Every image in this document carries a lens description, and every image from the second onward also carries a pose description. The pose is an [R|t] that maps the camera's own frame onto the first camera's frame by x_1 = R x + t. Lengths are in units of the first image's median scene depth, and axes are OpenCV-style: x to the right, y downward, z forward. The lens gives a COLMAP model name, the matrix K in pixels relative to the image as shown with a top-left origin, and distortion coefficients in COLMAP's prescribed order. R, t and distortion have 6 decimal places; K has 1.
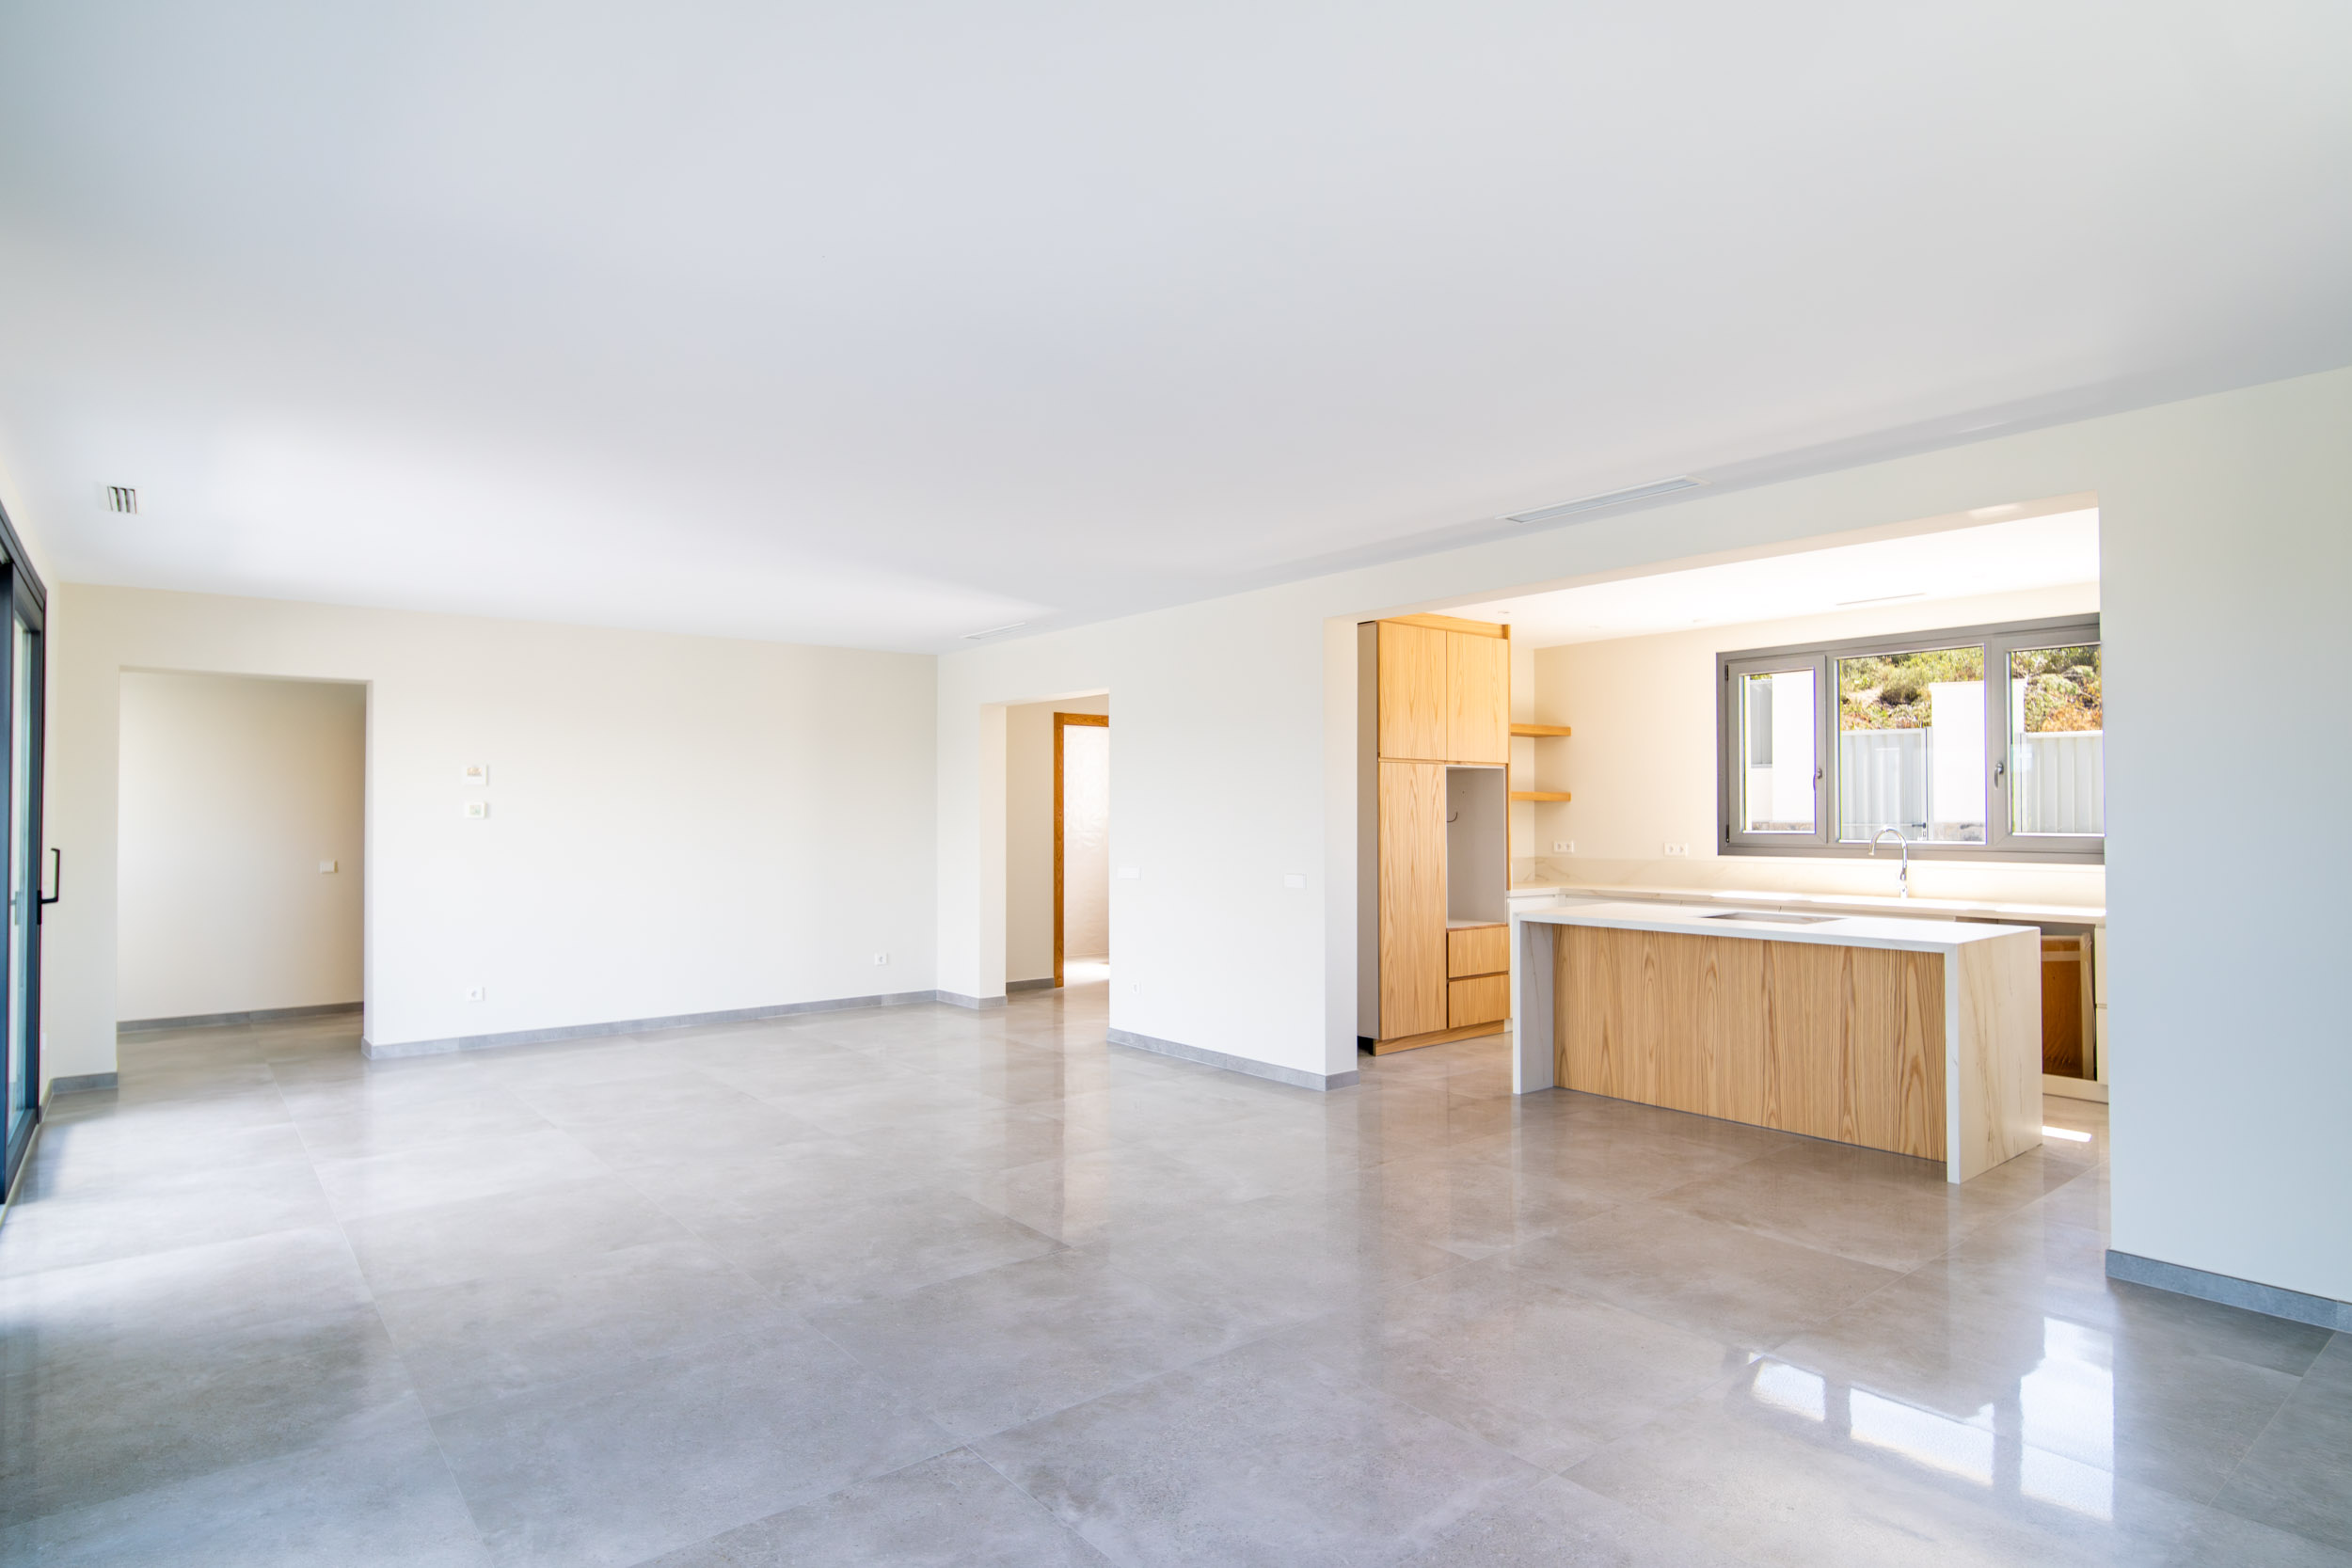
lens RADIAL K [[1252.1, 0, 1177.3], [0, 1252.1, 791.6], [0, 0, 1]] dist [-0.001340, -0.000047]
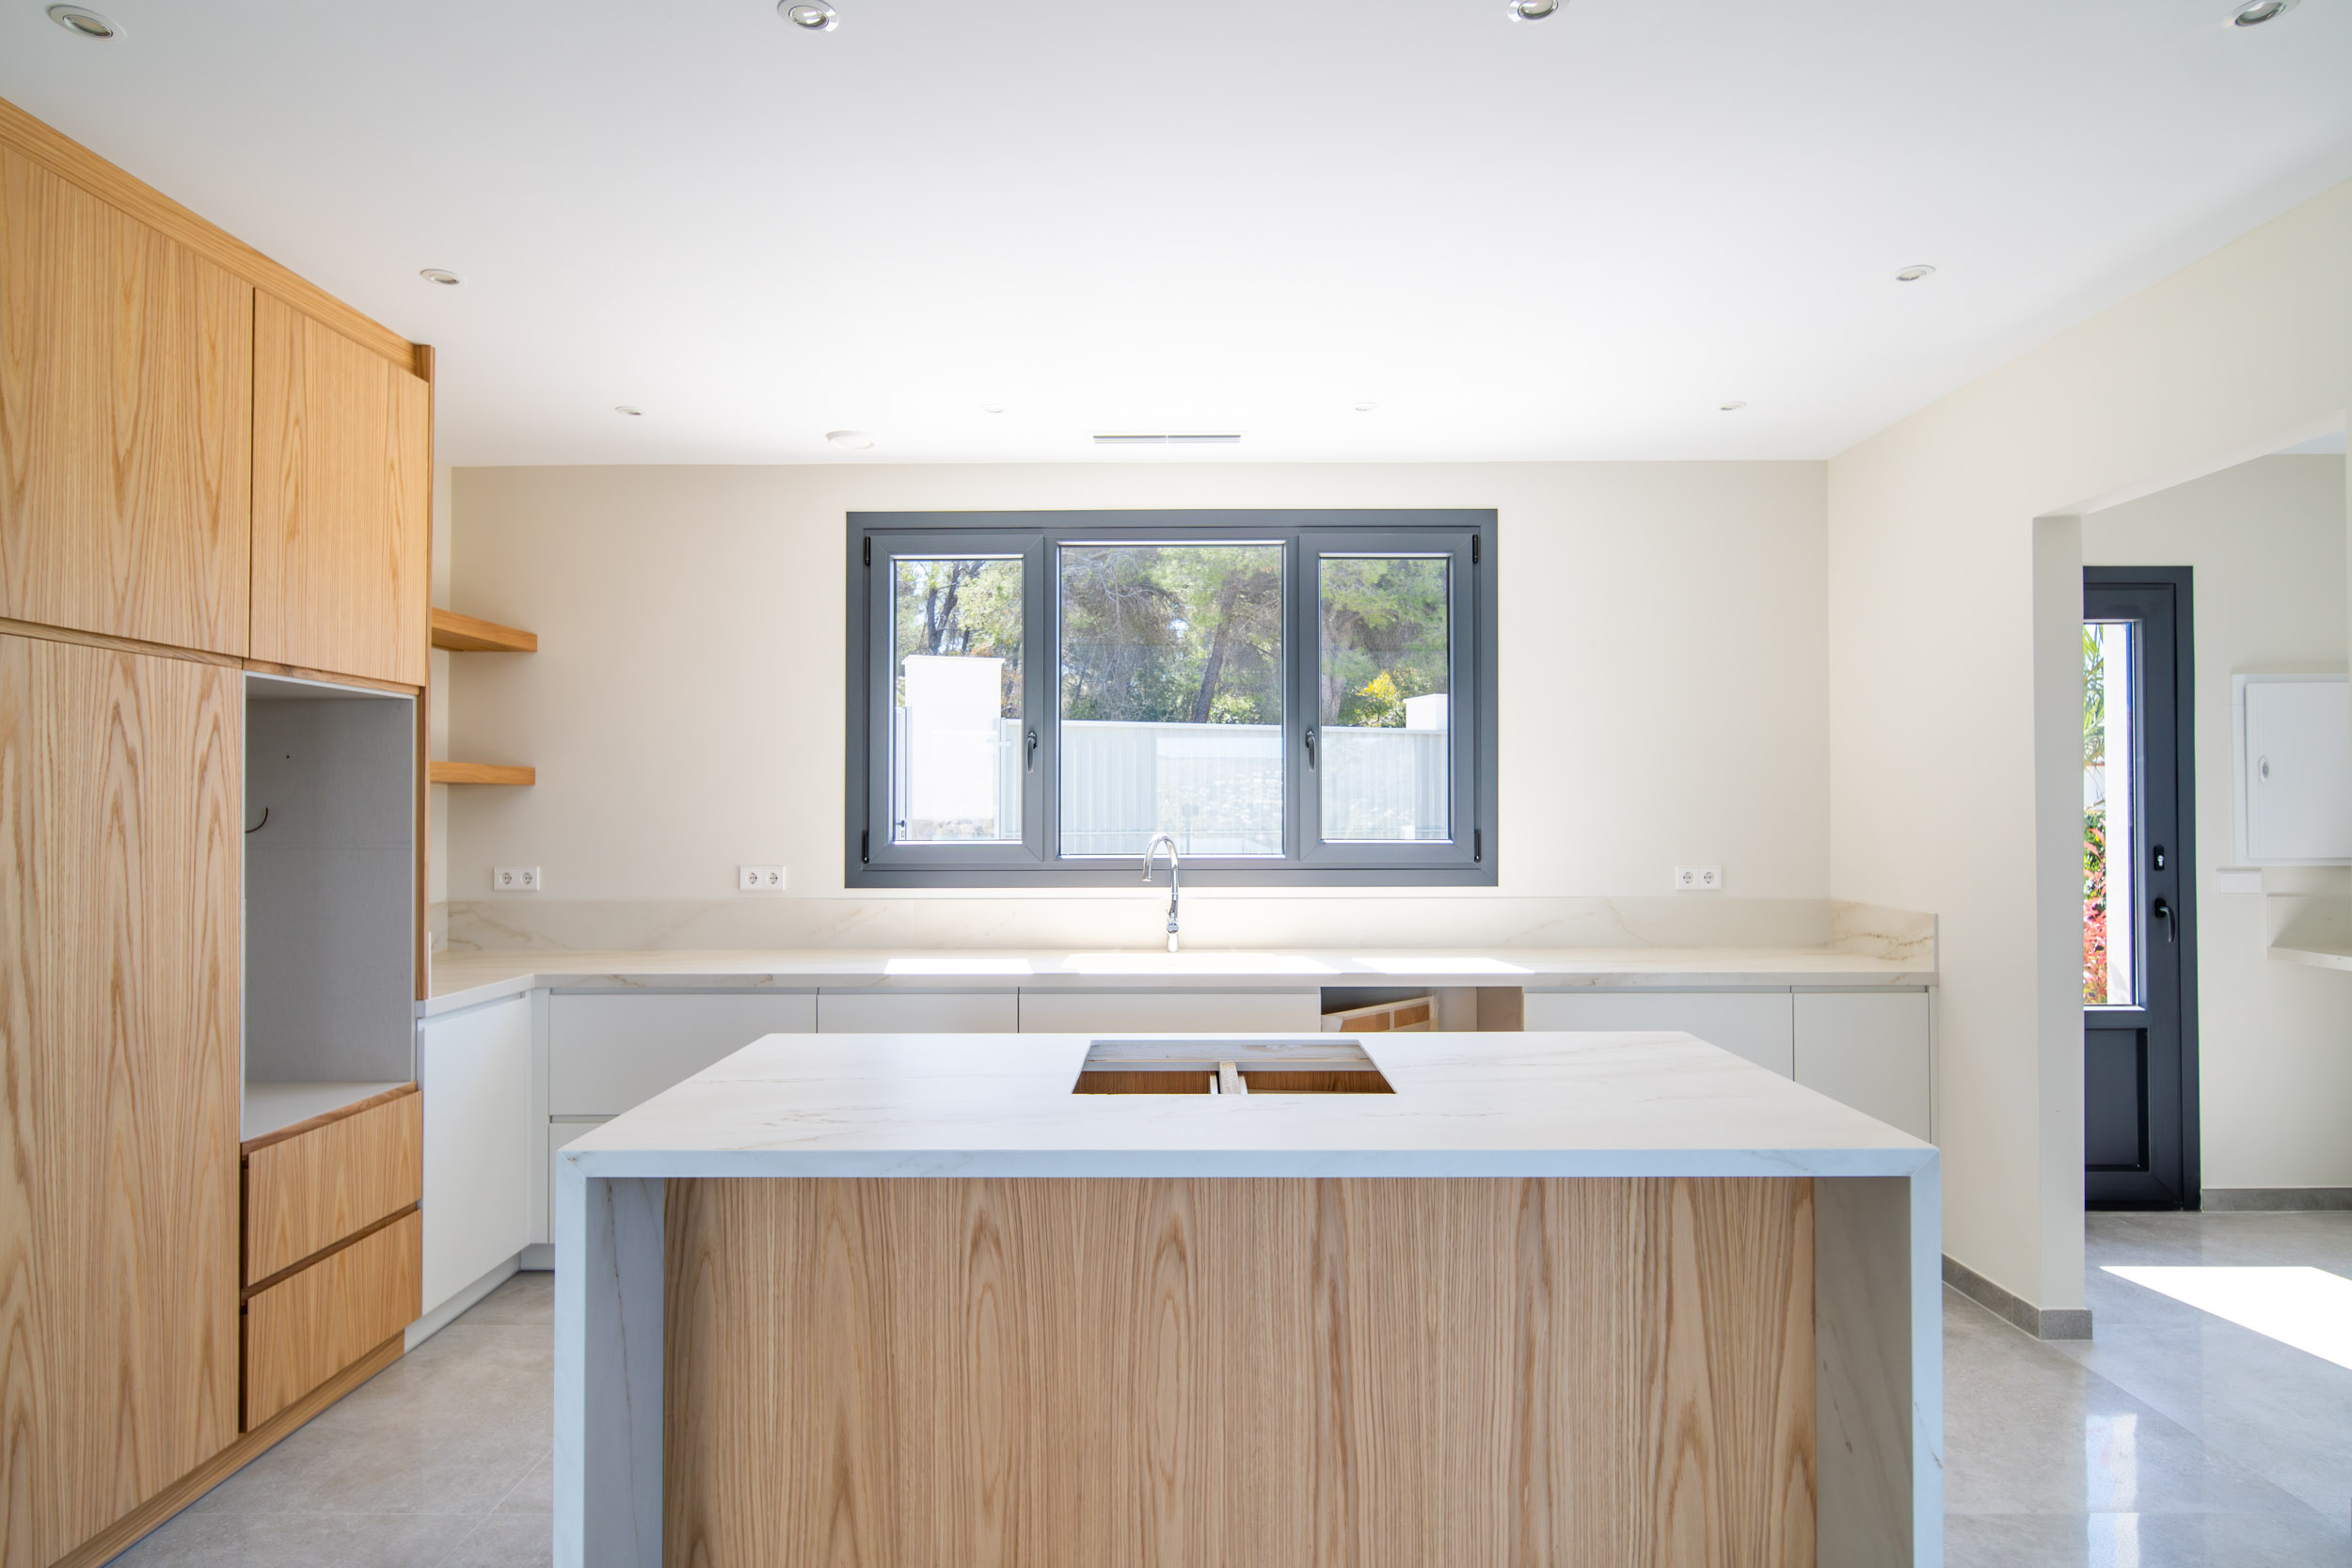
lens RADIAL K [[1252.1, 0, 1177.3], [0, 1252.1, 791.6], [0, 0, 1]] dist [-0.001340, -0.000047]
pose [[0.631476, 0.009020, 0.775343, 0.111350], [-0.011694, 0.999929, -0.002109, 0.009624], [-0.775307, -0.007735, 0.631537, 0.592642]]
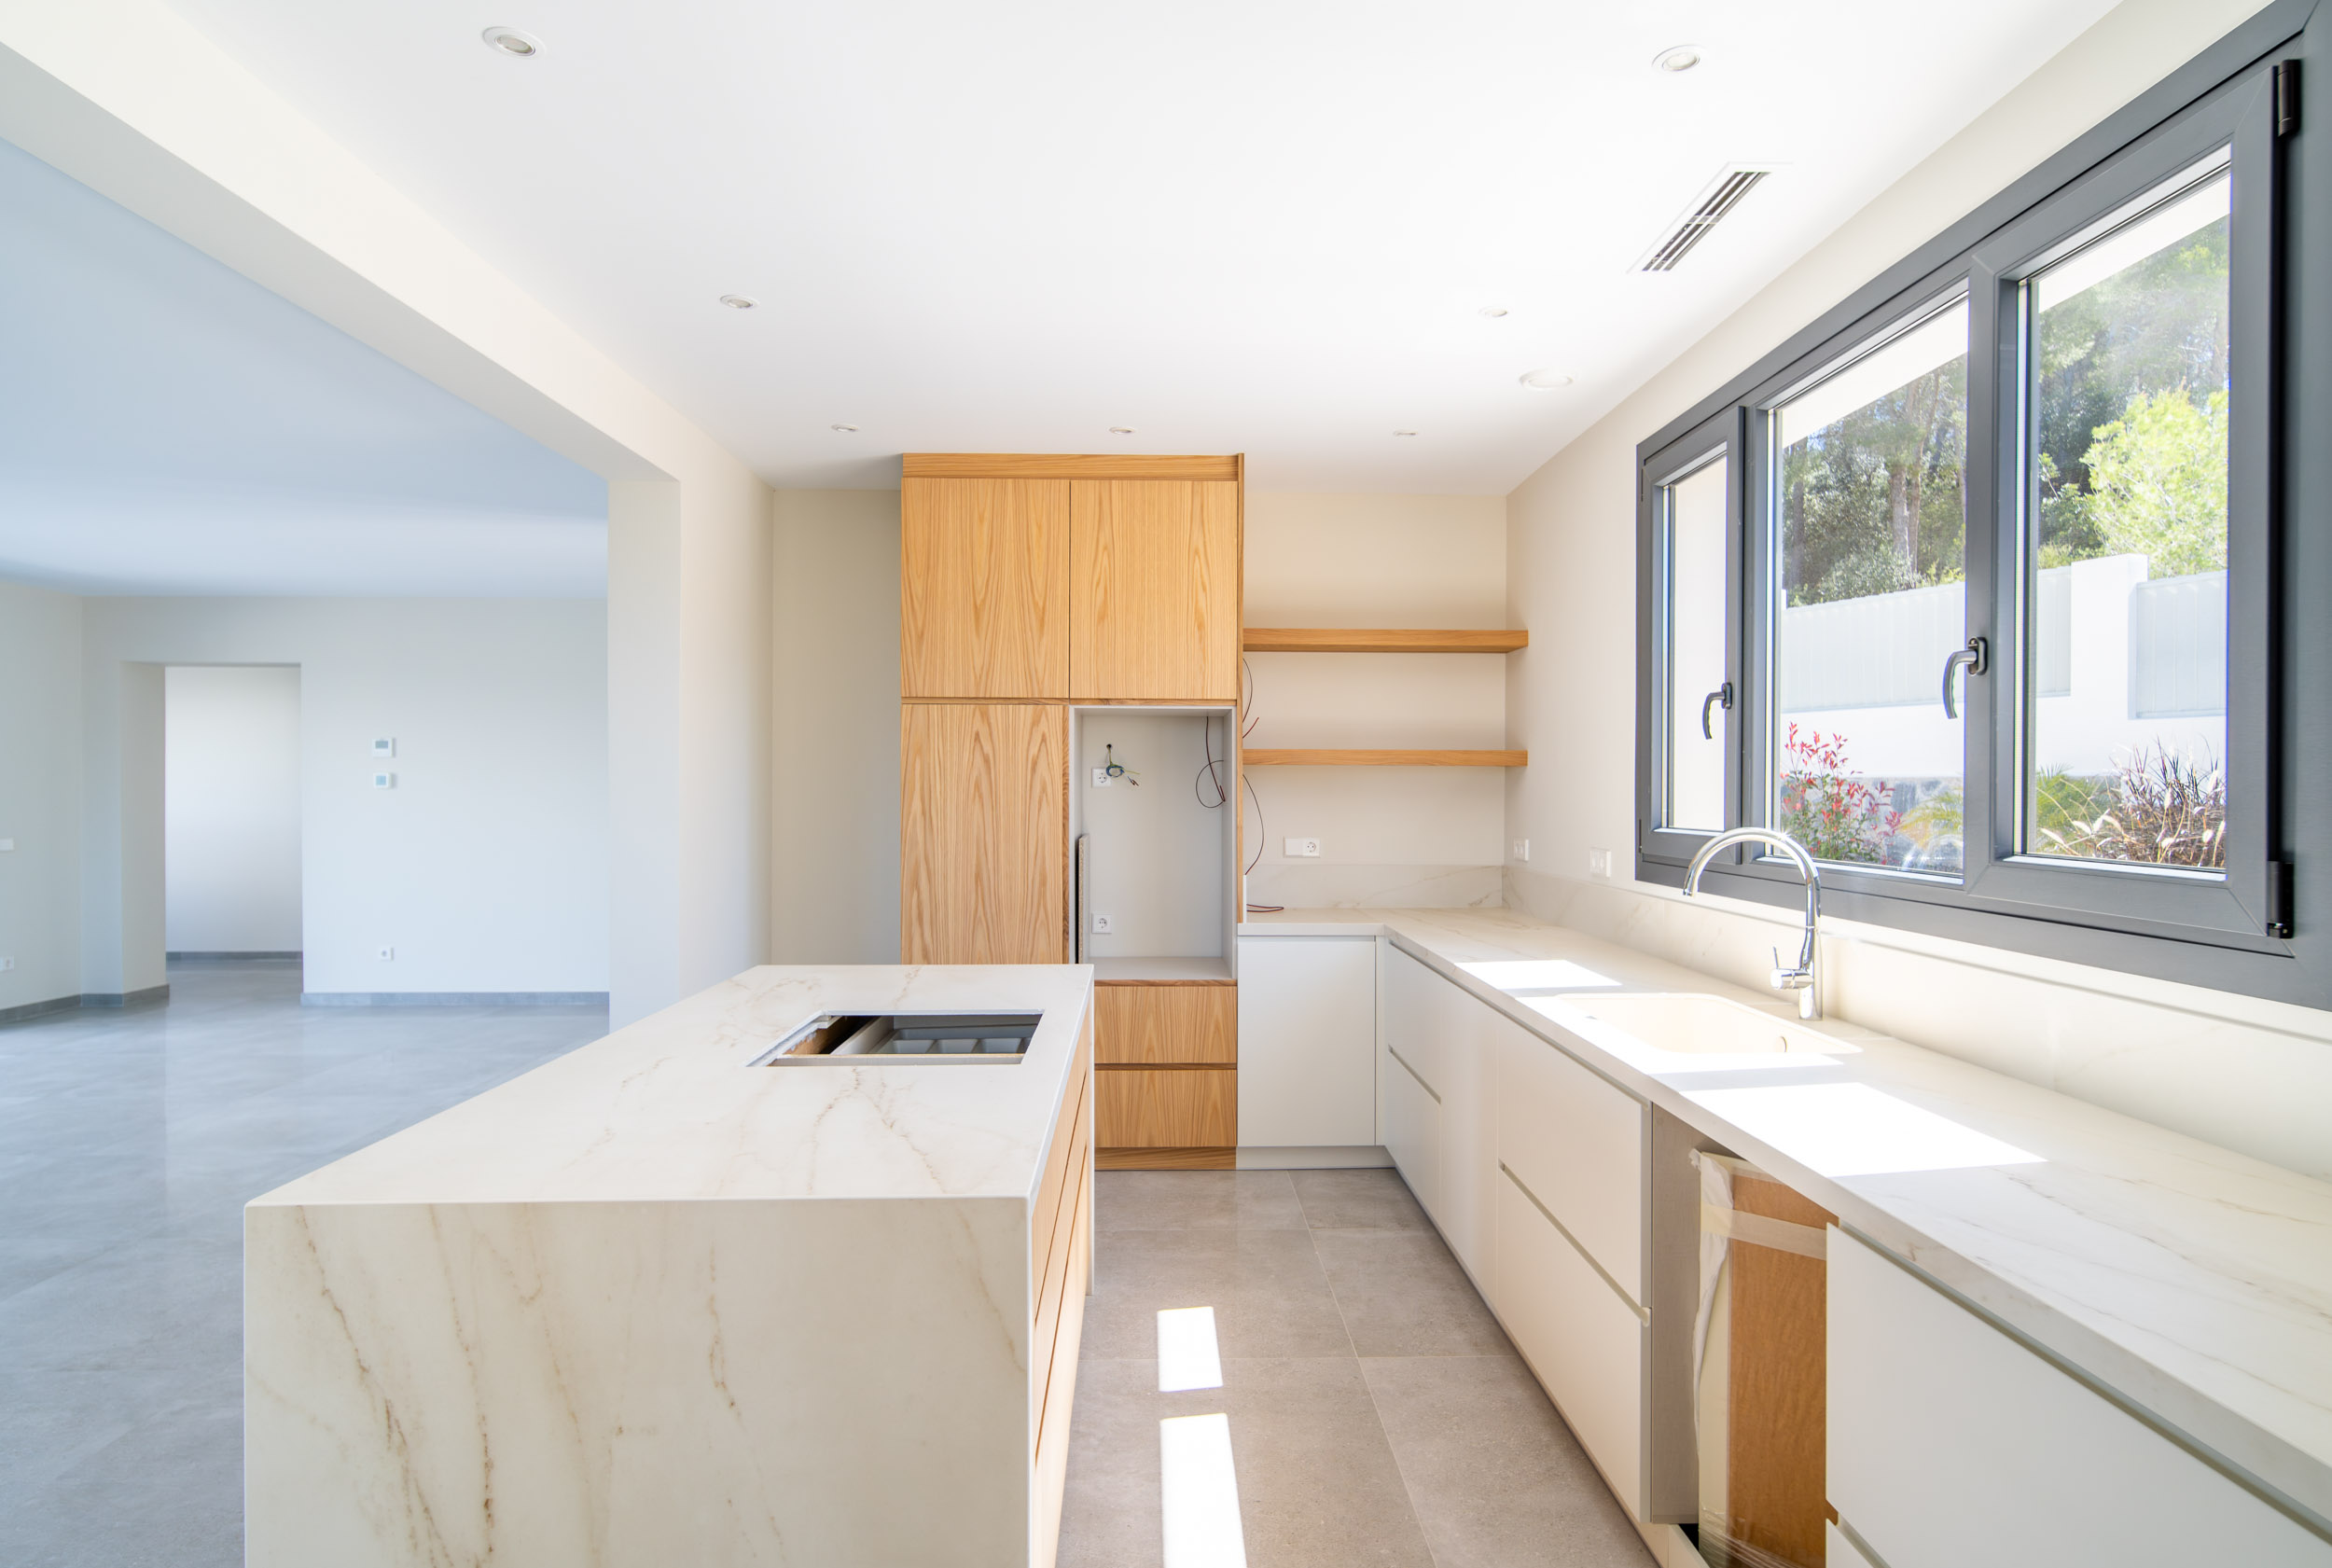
lens RADIAL K [[1252.9, 0, 1177.6], [0, 1252.9, 791.5], [0, 0, 1]] dist [0.001145, 0.000001]
pose [[0.798455, 0.006764, -0.602017, 0.622177], [0.007396, 0.999751, 0.021042, 0.007091], [0.602010, -0.021254, 0.798206, 0.565831]]
